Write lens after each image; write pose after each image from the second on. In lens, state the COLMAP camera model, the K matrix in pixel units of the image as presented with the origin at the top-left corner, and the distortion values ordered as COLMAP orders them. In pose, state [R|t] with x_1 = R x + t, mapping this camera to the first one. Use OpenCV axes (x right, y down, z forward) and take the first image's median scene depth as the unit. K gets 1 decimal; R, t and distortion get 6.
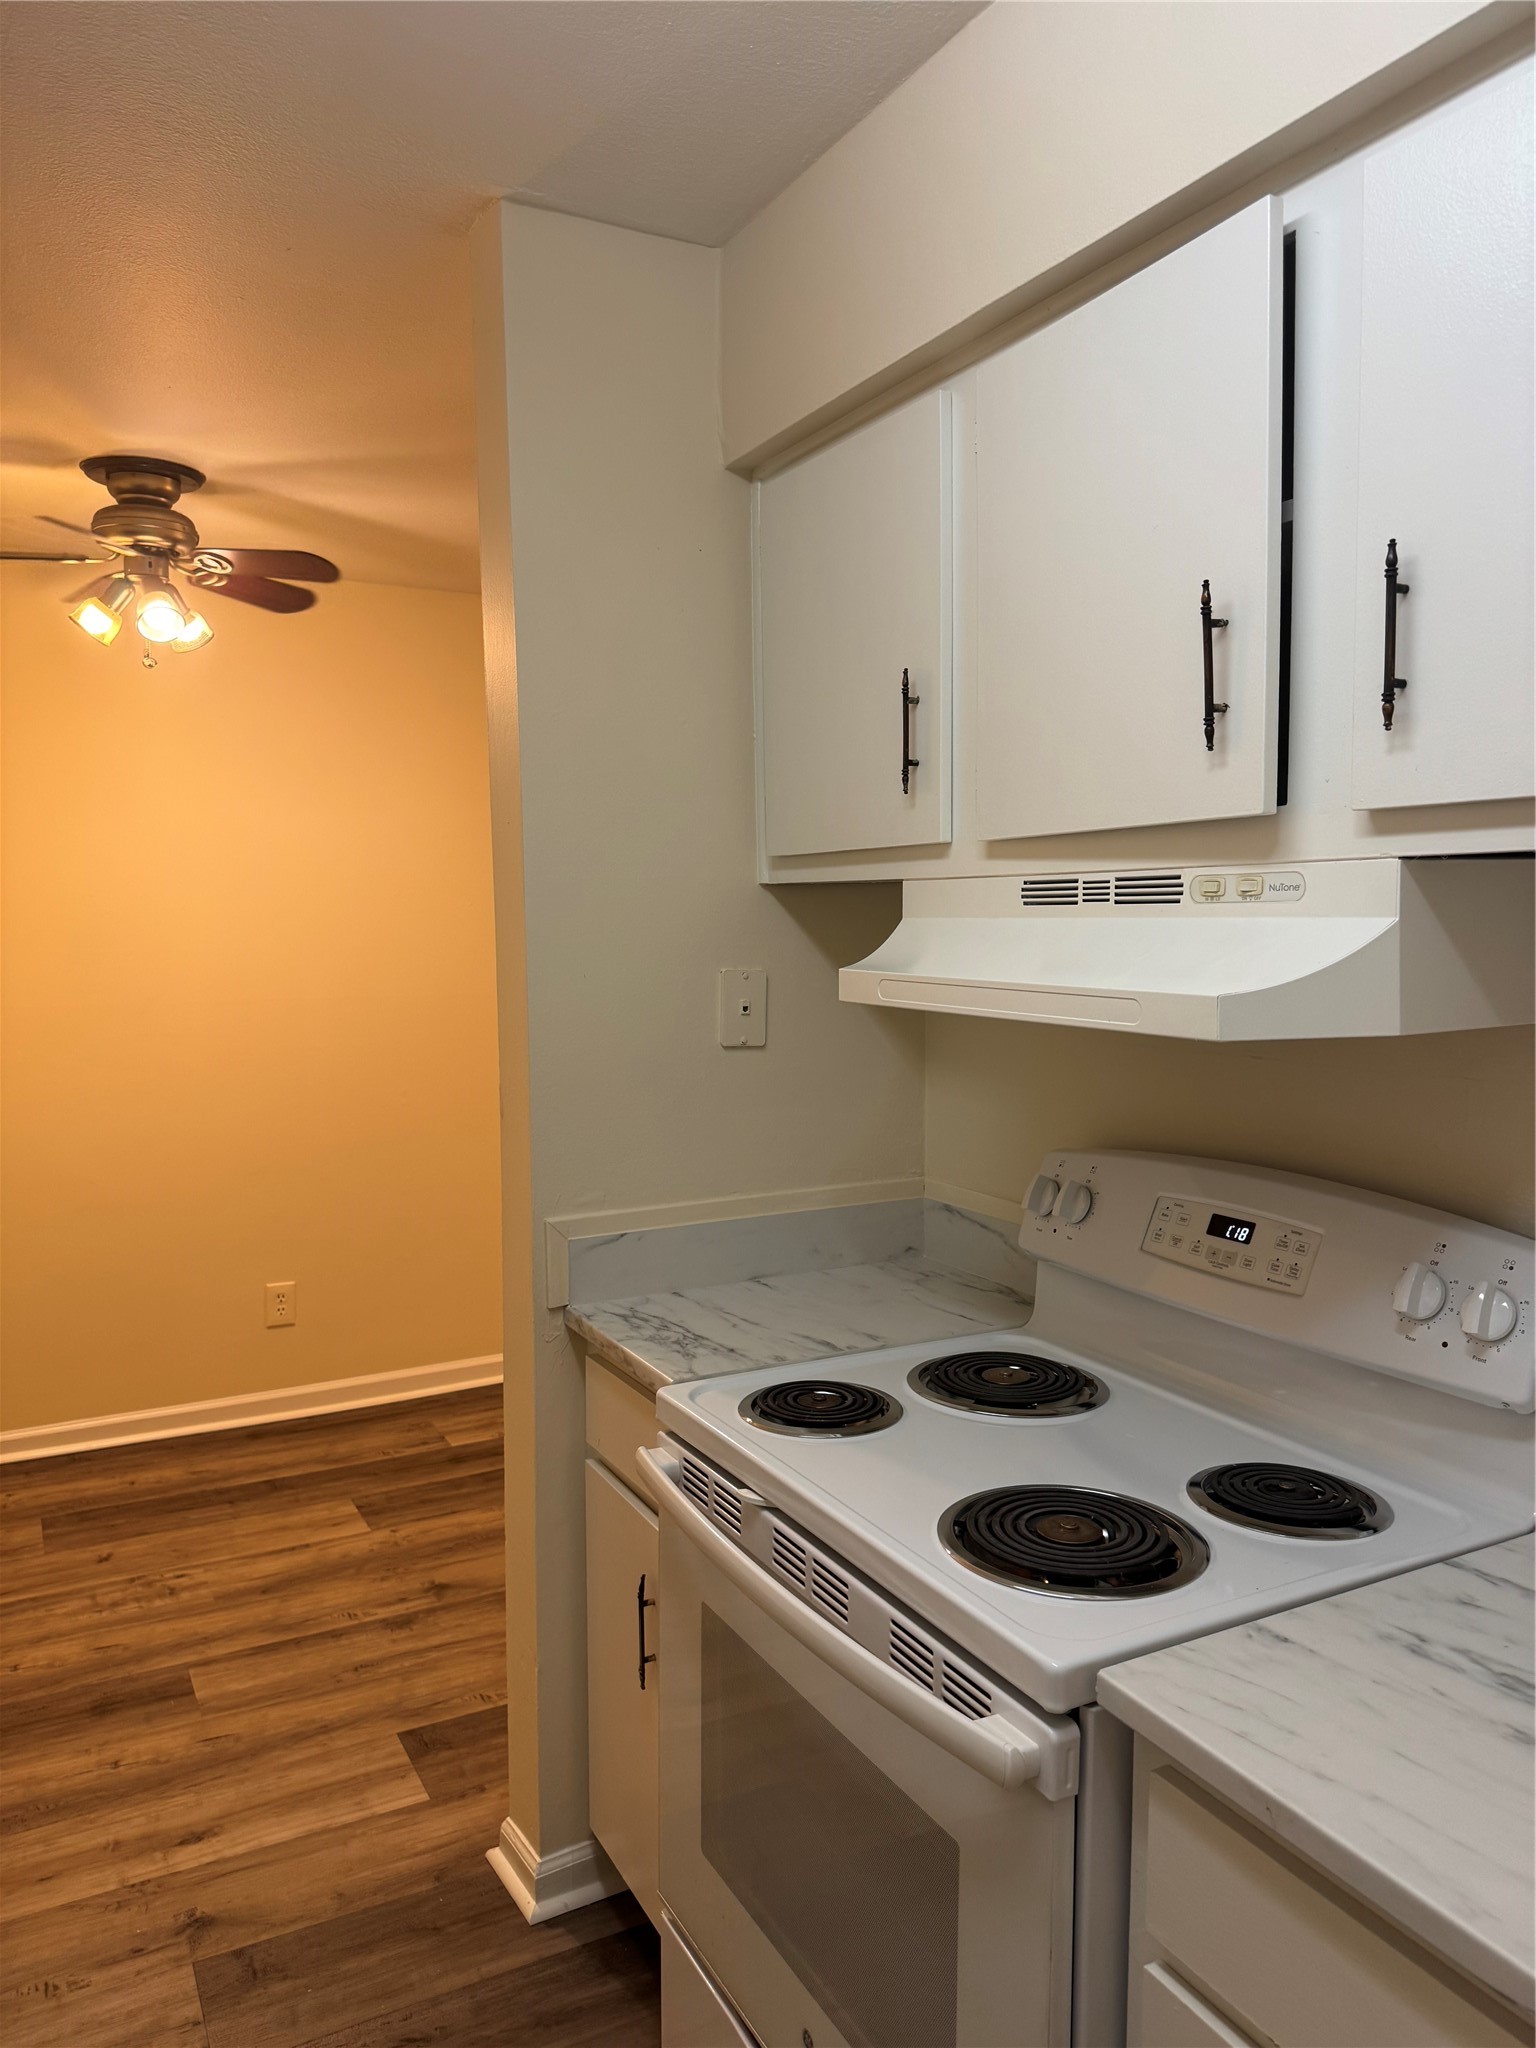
lens RADIAL K [[1395.3, 0, 764.7], [0, 1395.3, 1021.9], [0, 0, 1]] dist [-0.024947, -0.003887]
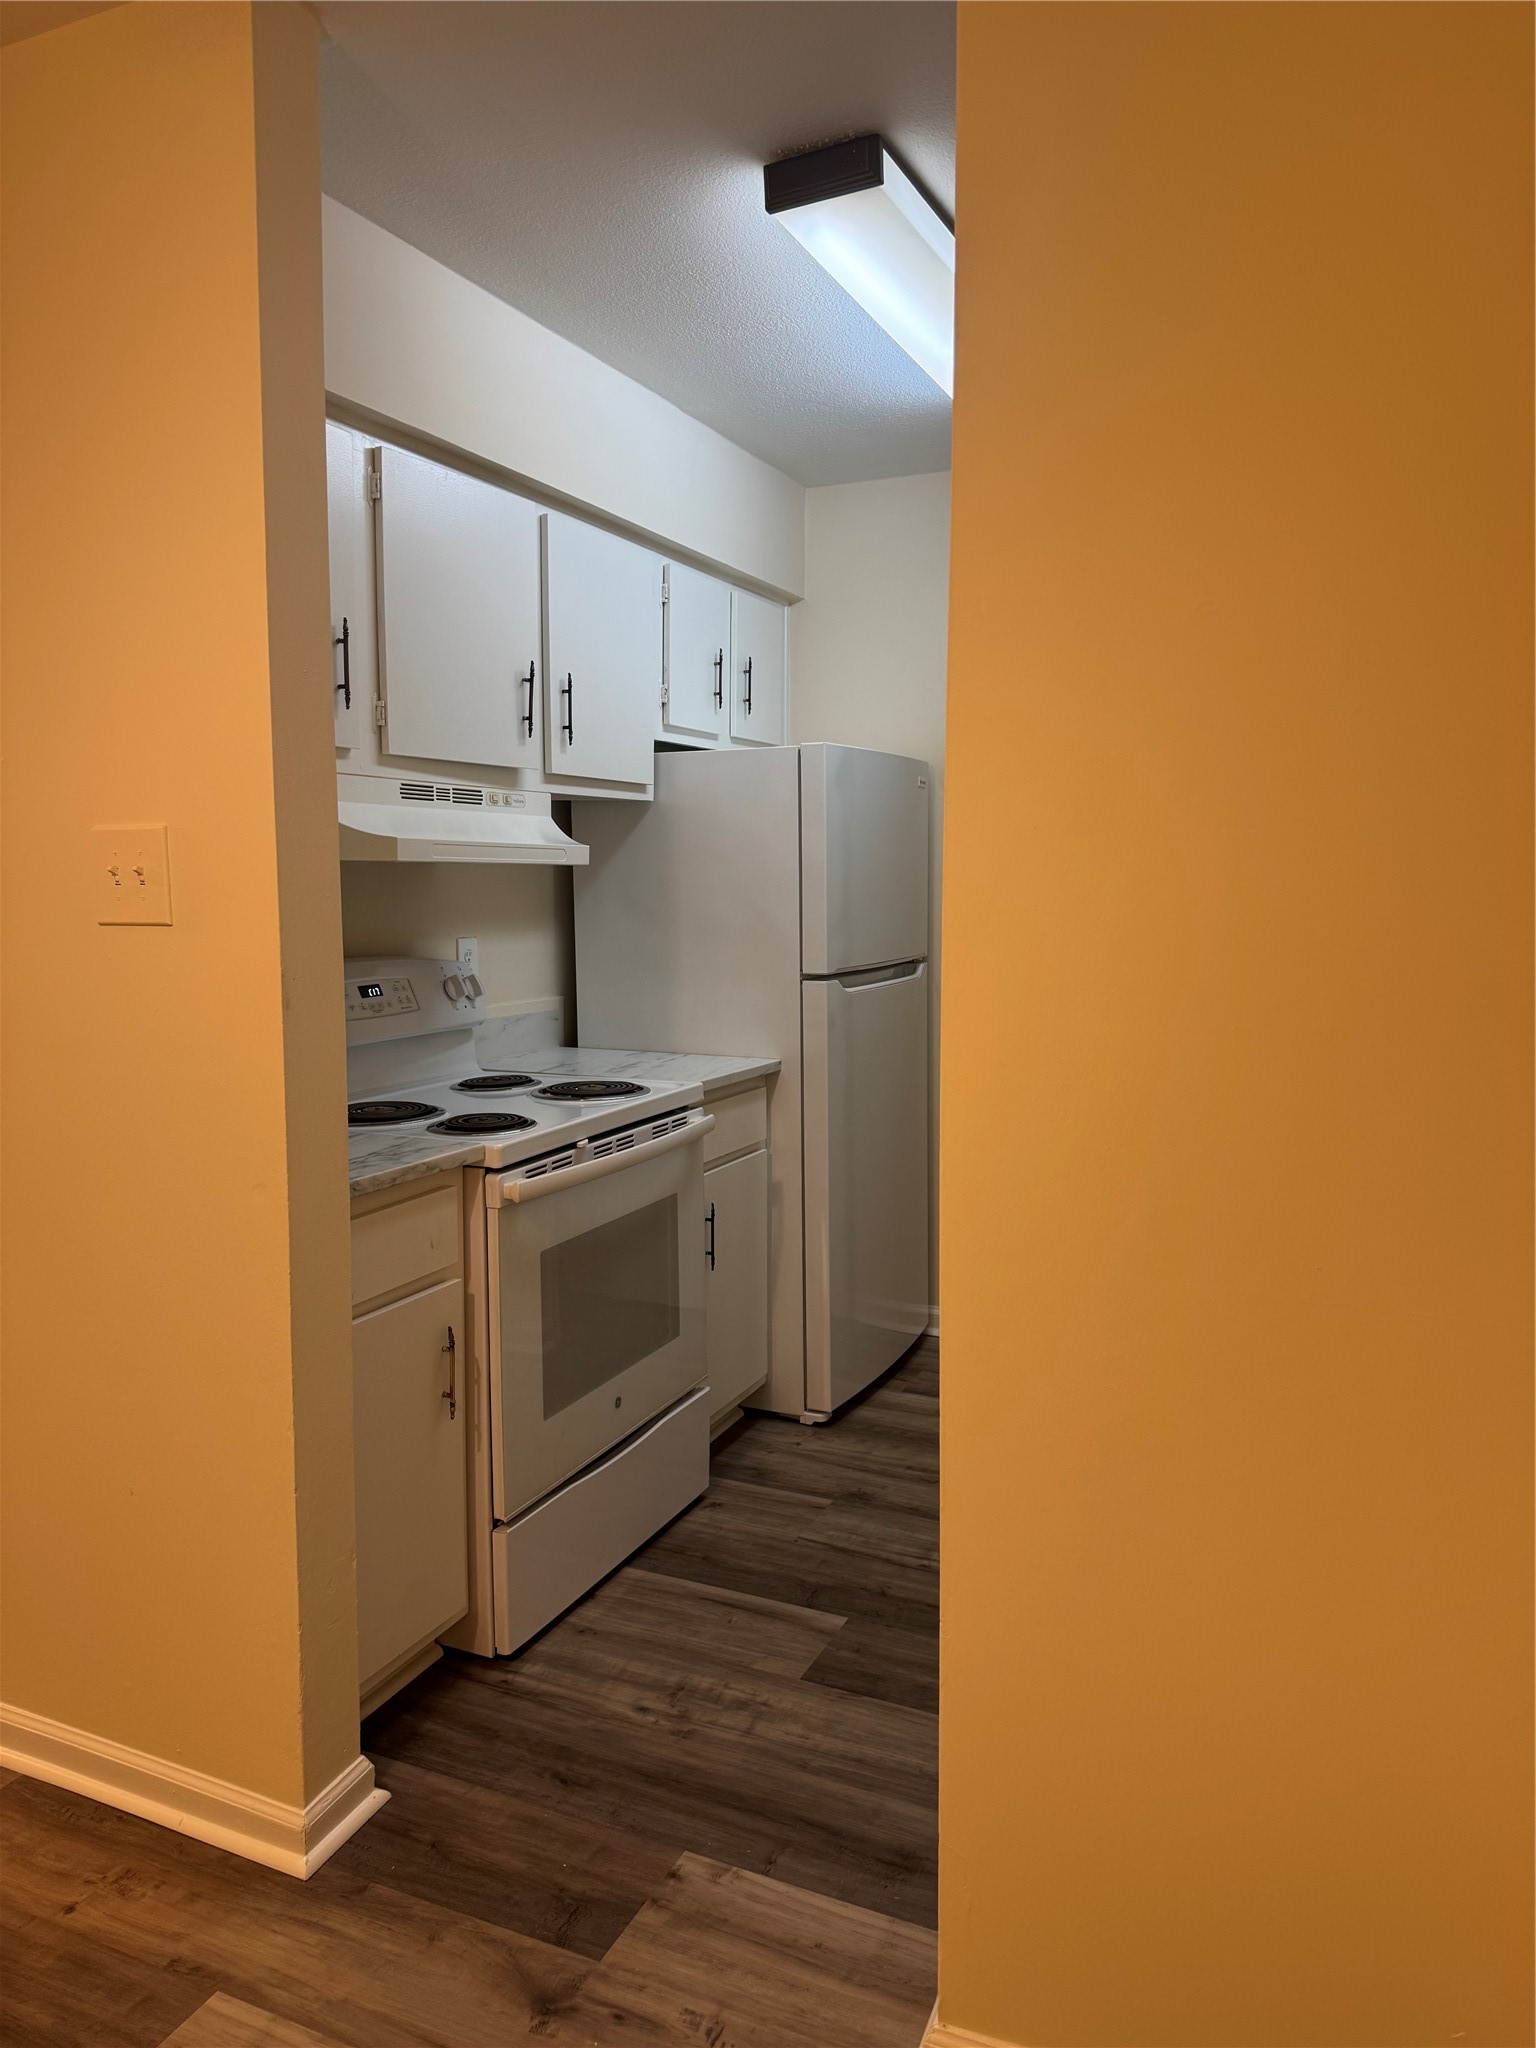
lens RADIAL K [[1469.3, 0, 773.3], [0, 1469.3, 1021.9], [0, 0, 1]] dist [0.022110, -0.024372]
pose [[-0.595074, -0.088699, 0.798761, -1.212178], [0.047801, 0.988225, 0.145350, -0.047074], [-0.802248, 0.124676, -0.583827, 1.414398]]
